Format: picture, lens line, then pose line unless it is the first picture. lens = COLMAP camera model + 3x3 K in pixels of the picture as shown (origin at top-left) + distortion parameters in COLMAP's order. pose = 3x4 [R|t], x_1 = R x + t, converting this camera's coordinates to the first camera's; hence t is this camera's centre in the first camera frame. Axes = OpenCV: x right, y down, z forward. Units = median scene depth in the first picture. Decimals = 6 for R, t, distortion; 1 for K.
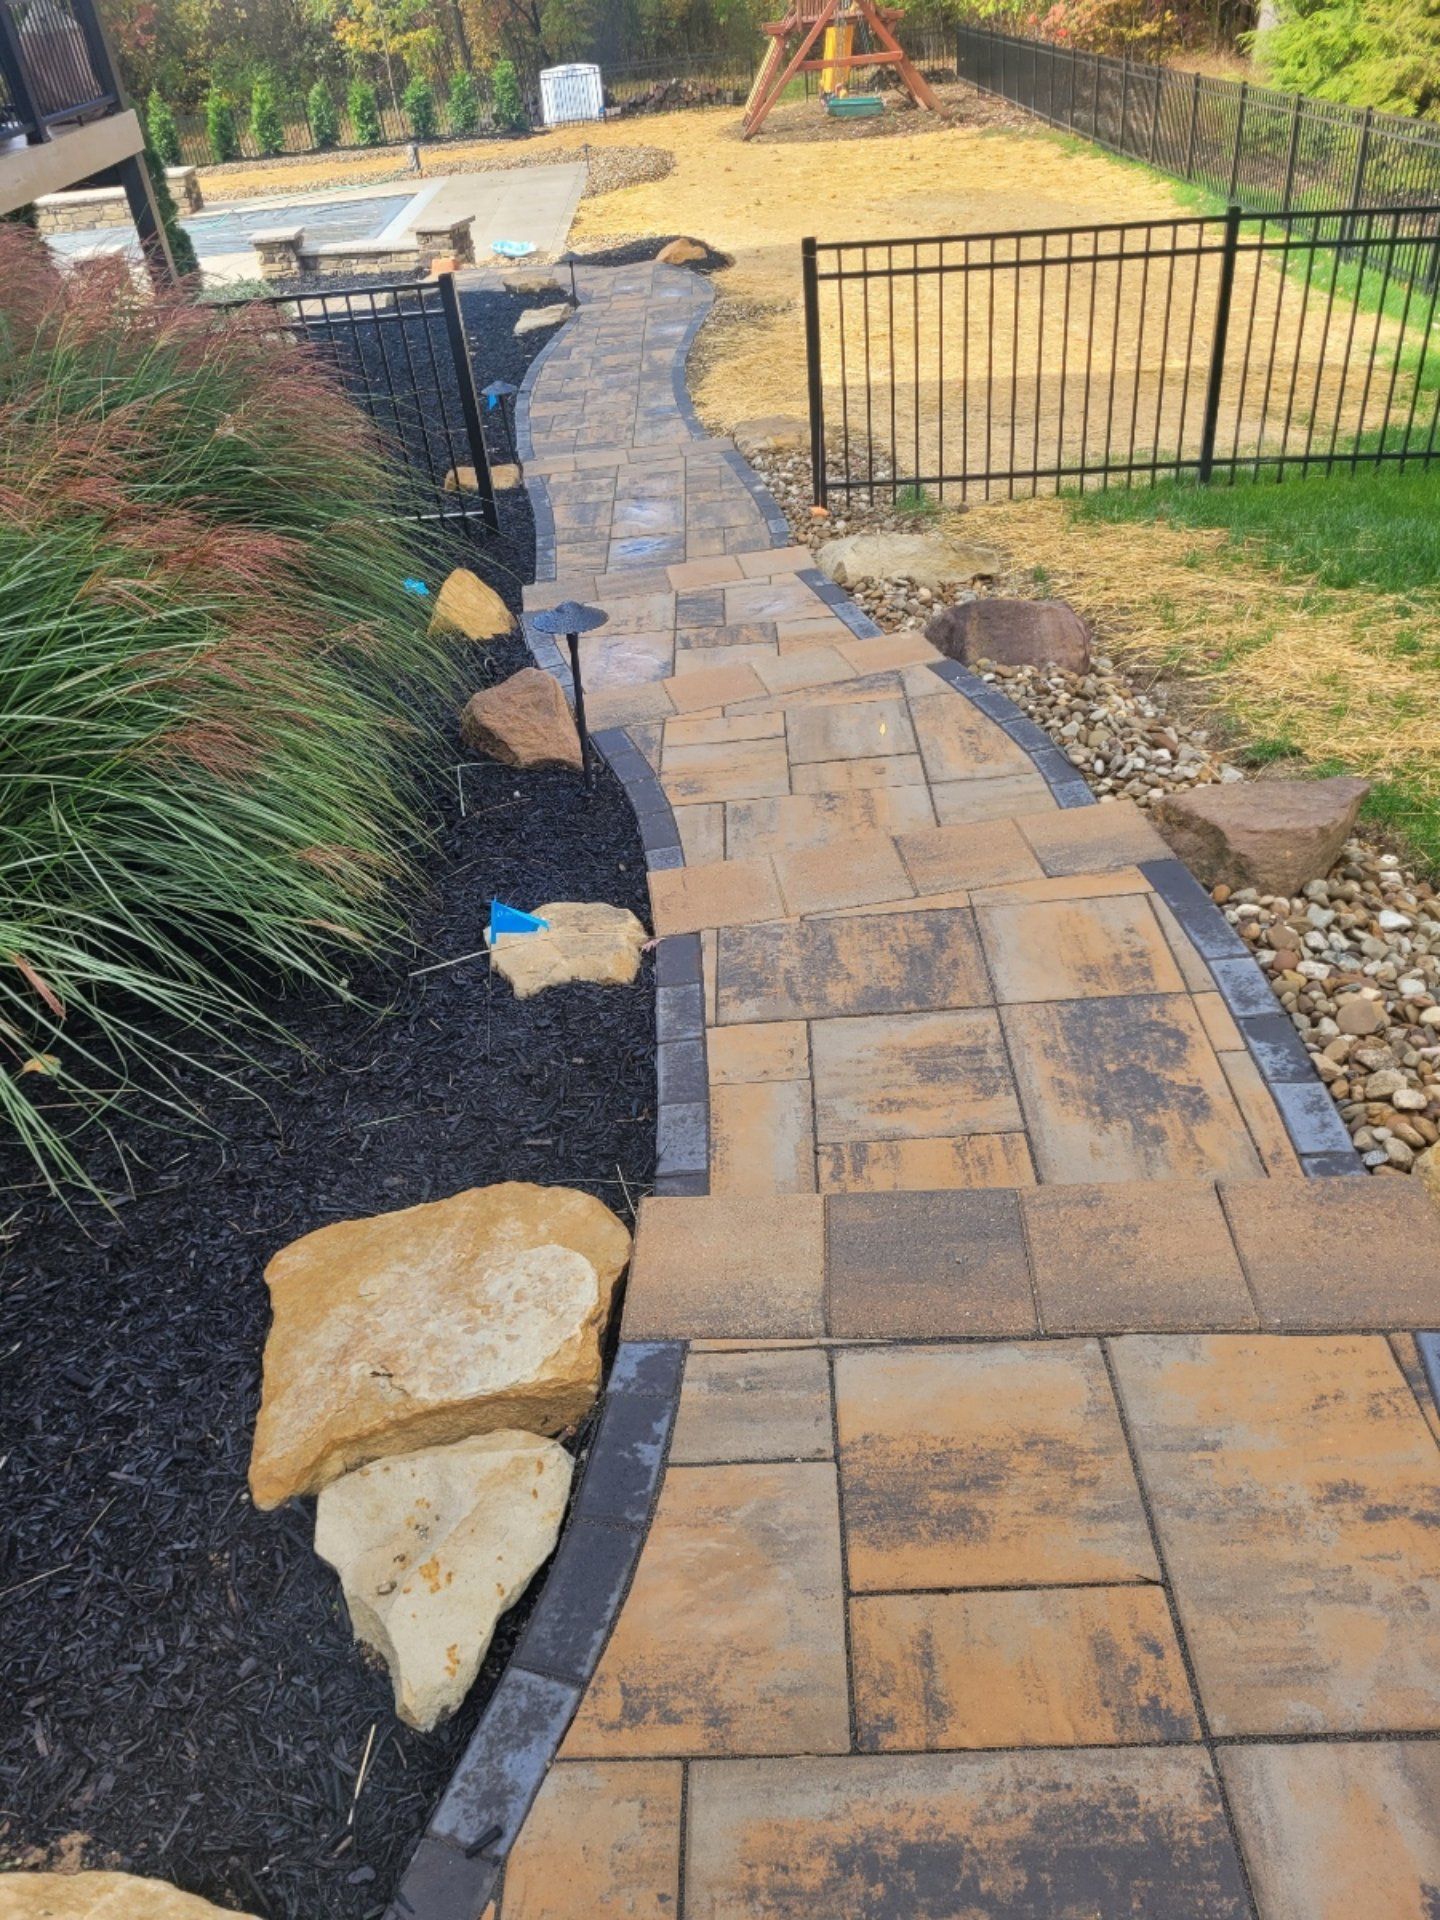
lens RADIAL K [[1444.6, 0, 722.6], [0, 1444.6, 970.0], [0, 0, 1]] dist [0.041675, -0.029082]
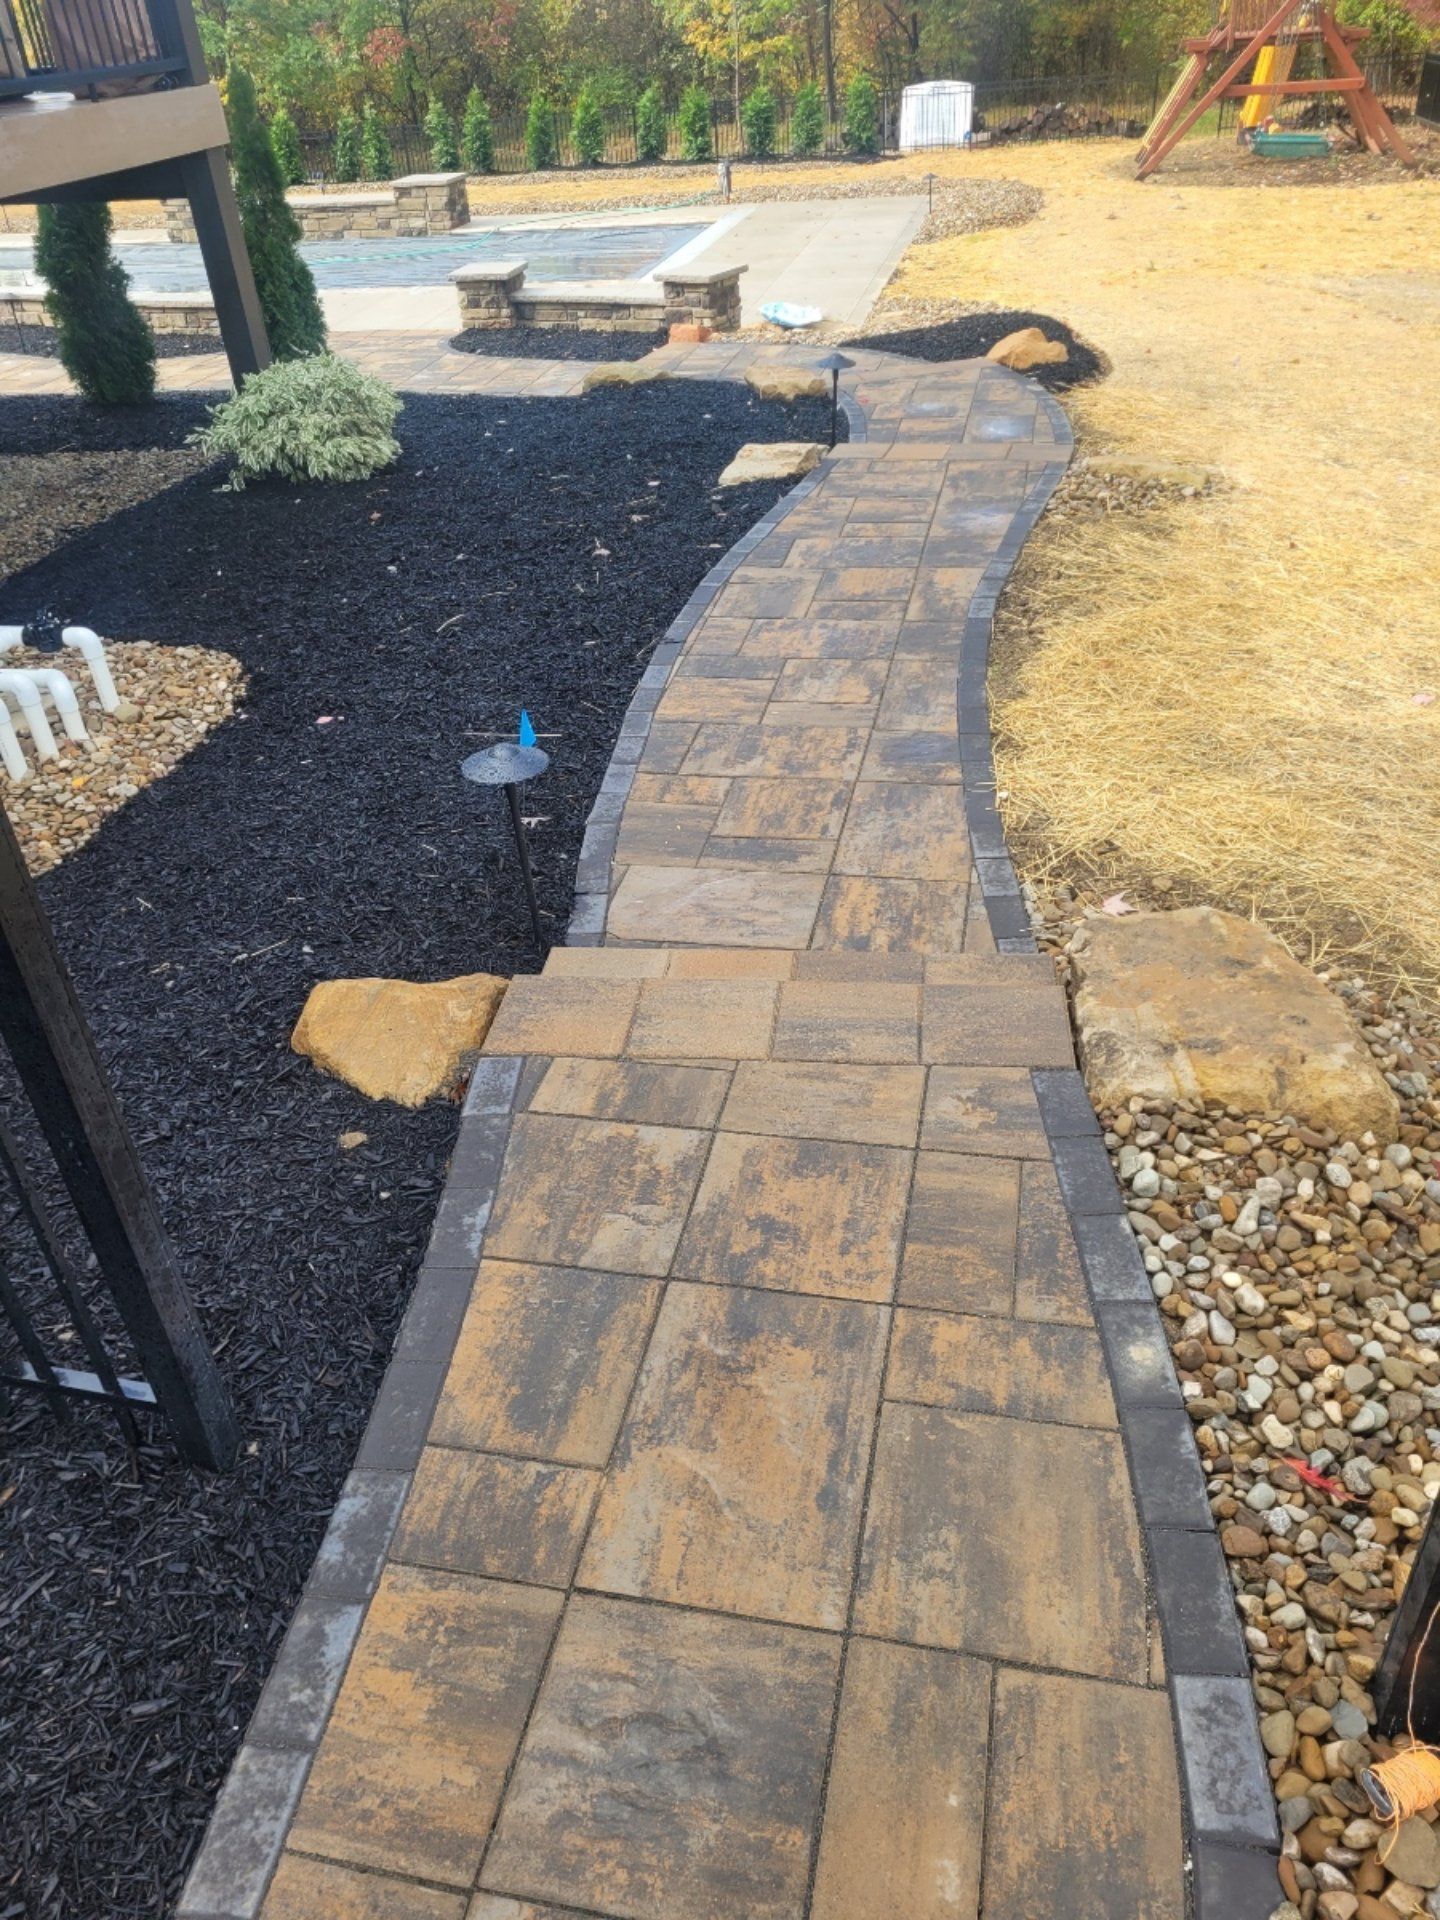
lens RADIAL K [[1444.6, 0, 722.5], [0, 1444.6, 951.2], [0, 0, 1]] dist [0.041675, -0.029082]
pose [[0.973691, 0.150986, -0.170670, -0.005137], [-0.154792, 0.987905, -0.009143, -0.103664], [0.167225, 0.035321, 0.985286, 0.180295]]
